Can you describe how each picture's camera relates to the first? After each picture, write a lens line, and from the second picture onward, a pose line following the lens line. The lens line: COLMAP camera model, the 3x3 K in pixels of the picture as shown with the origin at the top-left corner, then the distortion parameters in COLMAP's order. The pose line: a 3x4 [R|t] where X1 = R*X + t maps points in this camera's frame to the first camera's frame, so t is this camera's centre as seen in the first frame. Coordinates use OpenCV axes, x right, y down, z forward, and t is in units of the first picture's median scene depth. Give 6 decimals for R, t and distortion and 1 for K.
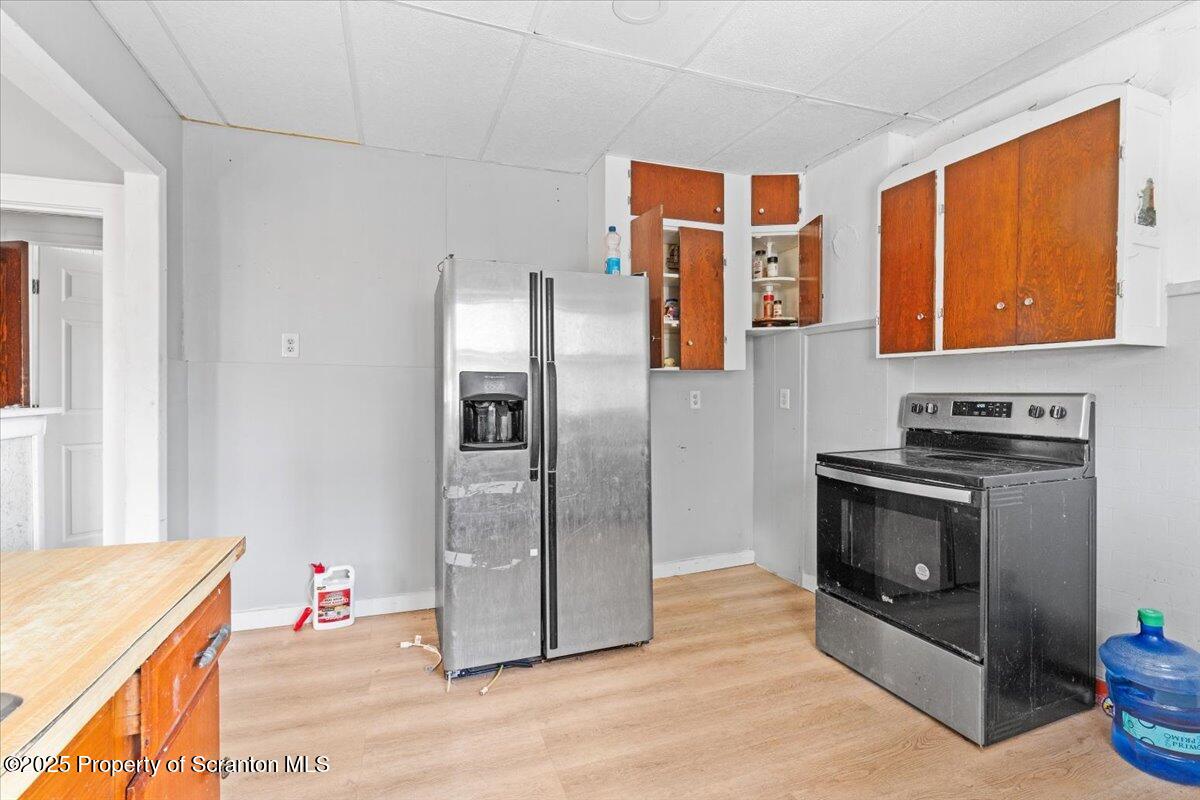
lens RADIAL K [[542.6, 0, 598.8], [0, 542.6, 391.8], [0, 0, 1]] dist [0.000212, -0.000105]
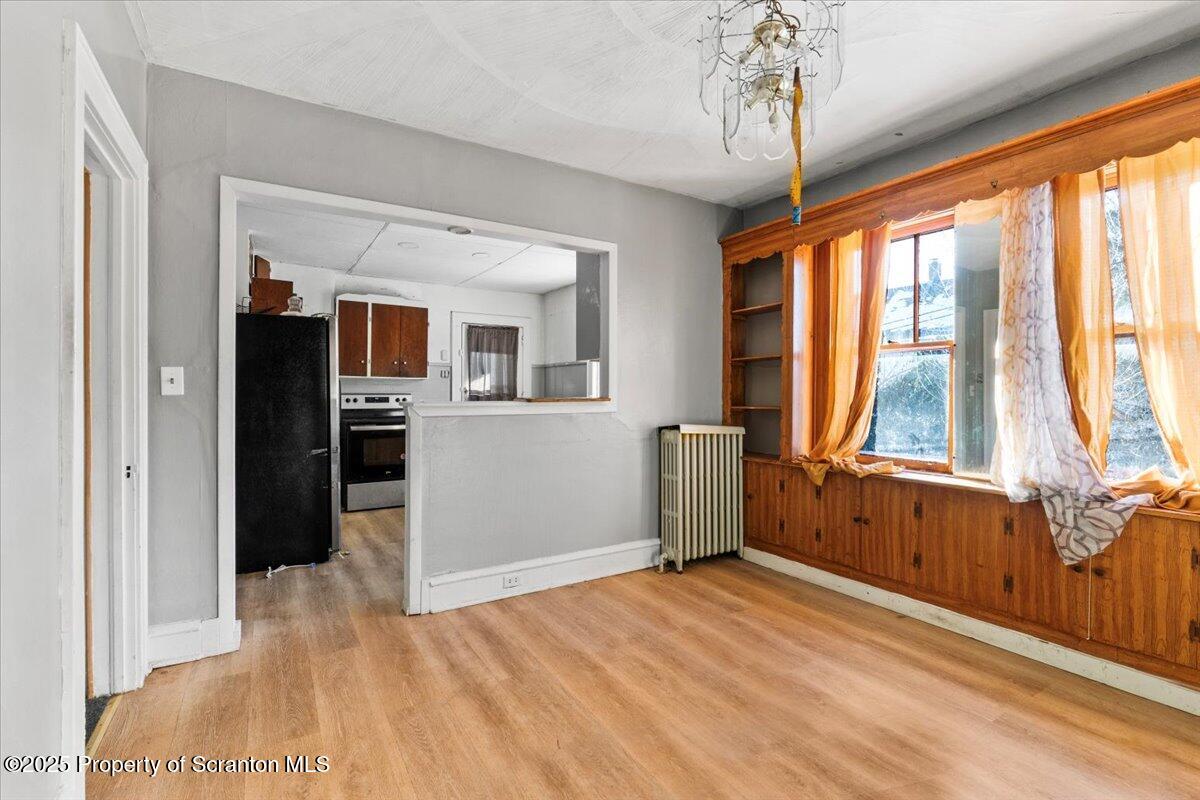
lens RADIAL K [[542.6, 0, 598.8], [0, 542.6, 391.8], [0, 0, 1]] dist [0.000212, -0.000105]
pose [[-0.191225, -0.003140, 0.981541, -2.187335], [0.005811, 0.999974, 0.004331, -0.013865], [-0.981529, 0.006531, -0.191202, 0.490574]]
